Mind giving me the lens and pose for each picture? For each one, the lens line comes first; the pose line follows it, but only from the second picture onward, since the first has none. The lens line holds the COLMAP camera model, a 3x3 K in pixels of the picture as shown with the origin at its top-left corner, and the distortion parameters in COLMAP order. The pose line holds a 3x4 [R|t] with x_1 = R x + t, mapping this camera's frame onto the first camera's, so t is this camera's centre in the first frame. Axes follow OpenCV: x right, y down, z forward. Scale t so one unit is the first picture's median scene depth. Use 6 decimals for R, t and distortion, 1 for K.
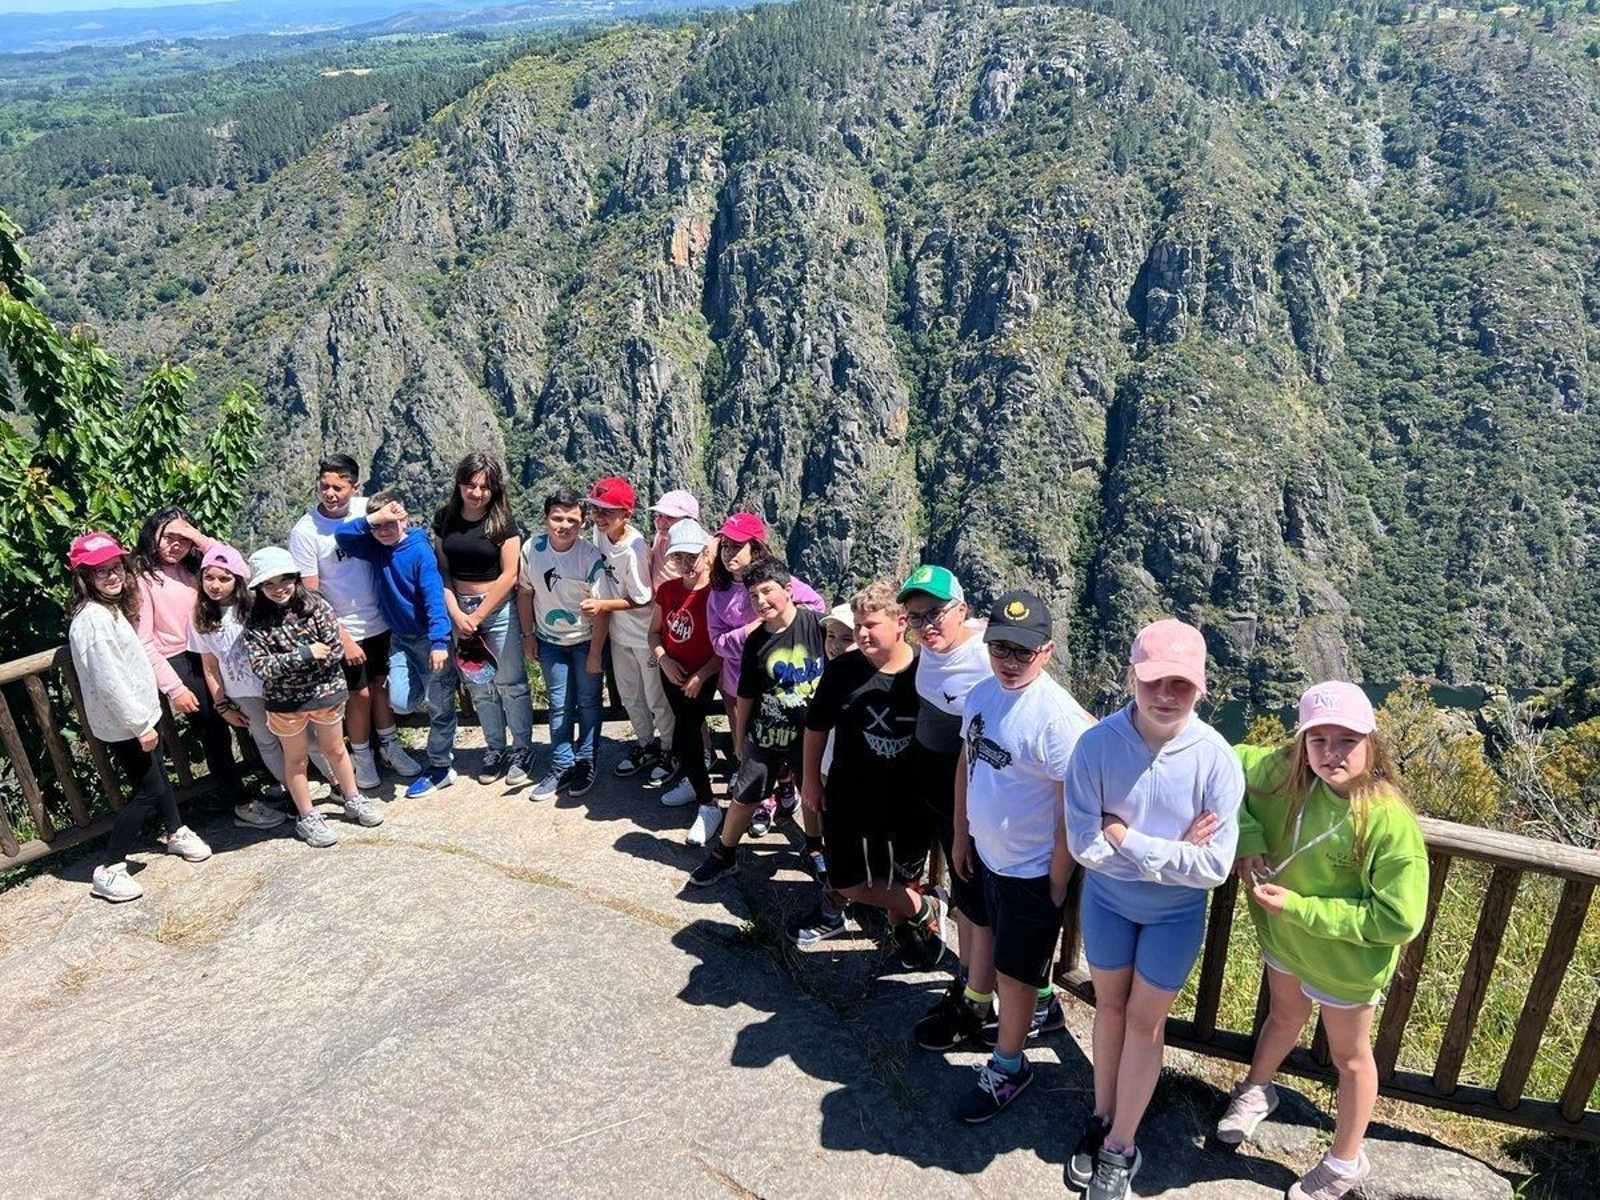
lens RADIAL K [[1240.3, 0, 807.4], [0, 1240.3, 590.1], [0, 0, 1]] dist [0.062767, -0.068575]
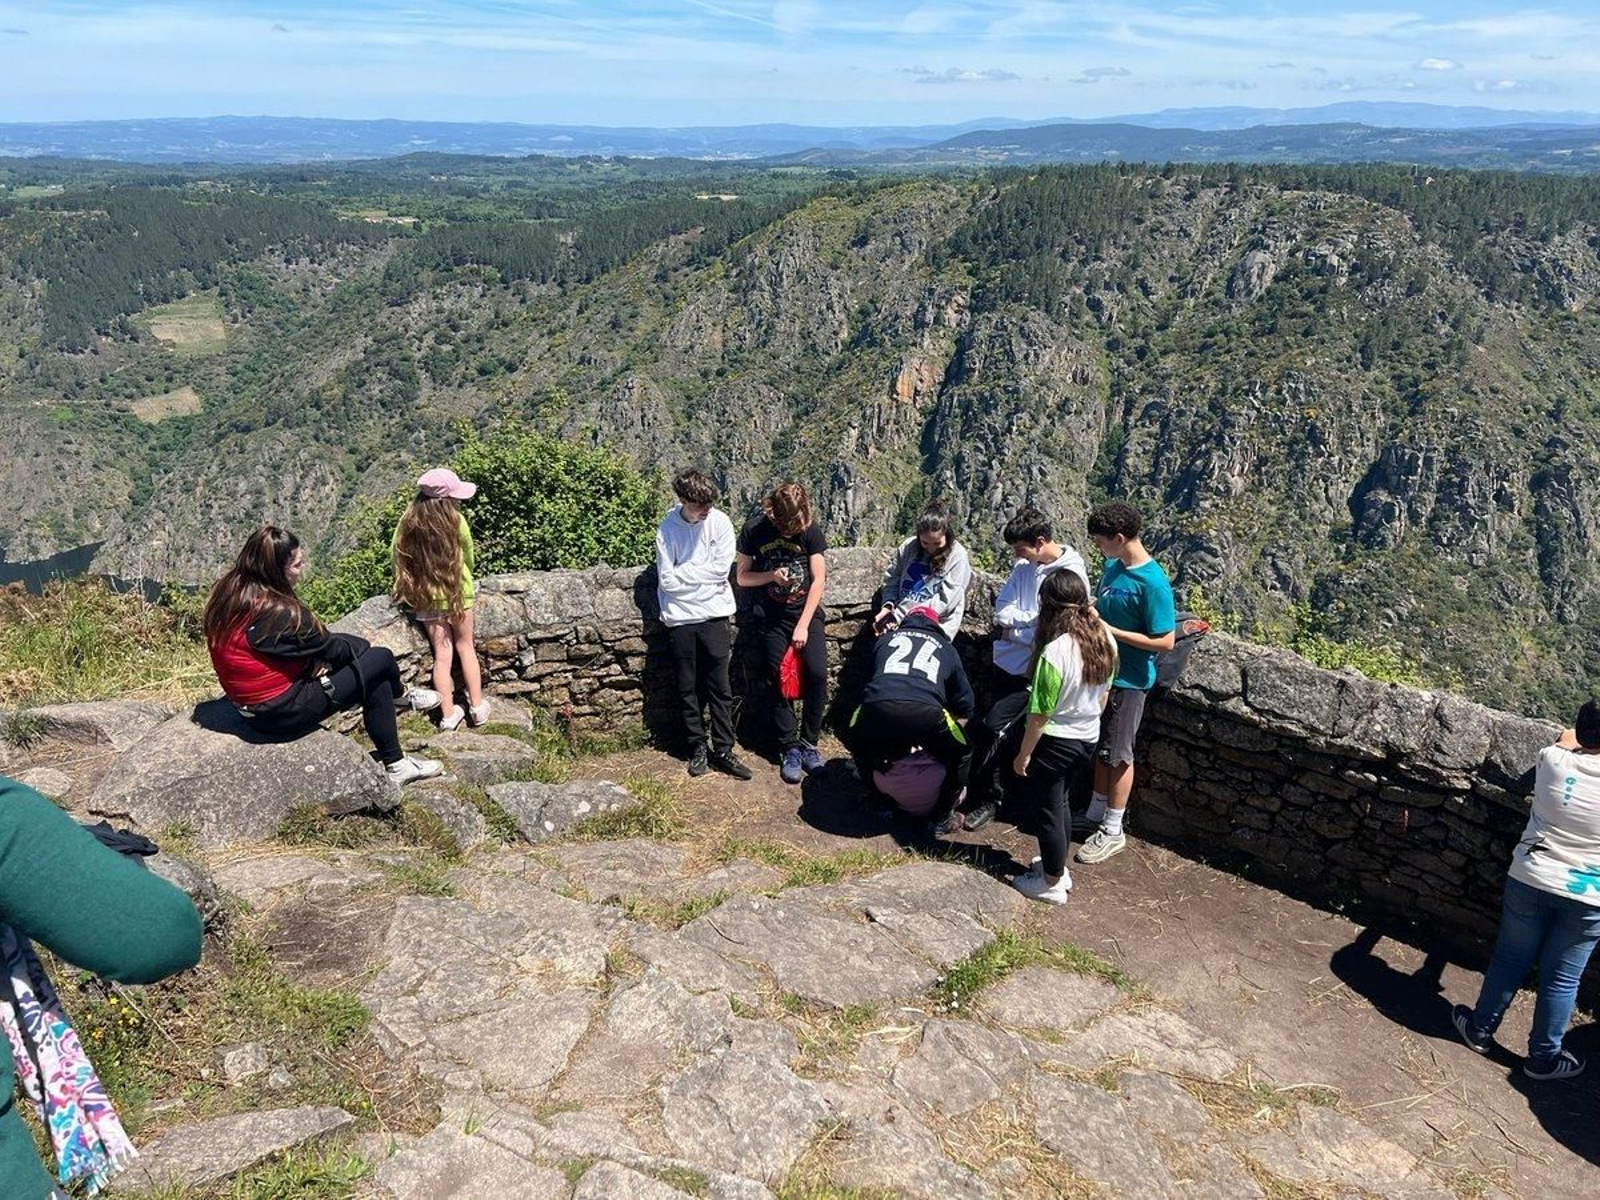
lens RADIAL K [[1240.3, 0, 807.4], [0, 1240.3, 590.1], [0, 0, 1]] dist [0.062767, -0.068575]
pose [[0.948521, 0.170543, -0.266877, 0.132537], [-0.196125, 0.977922, -0.072133, -0.017445], [0.248683, 0.120760, 0.961027, 0.004608]]
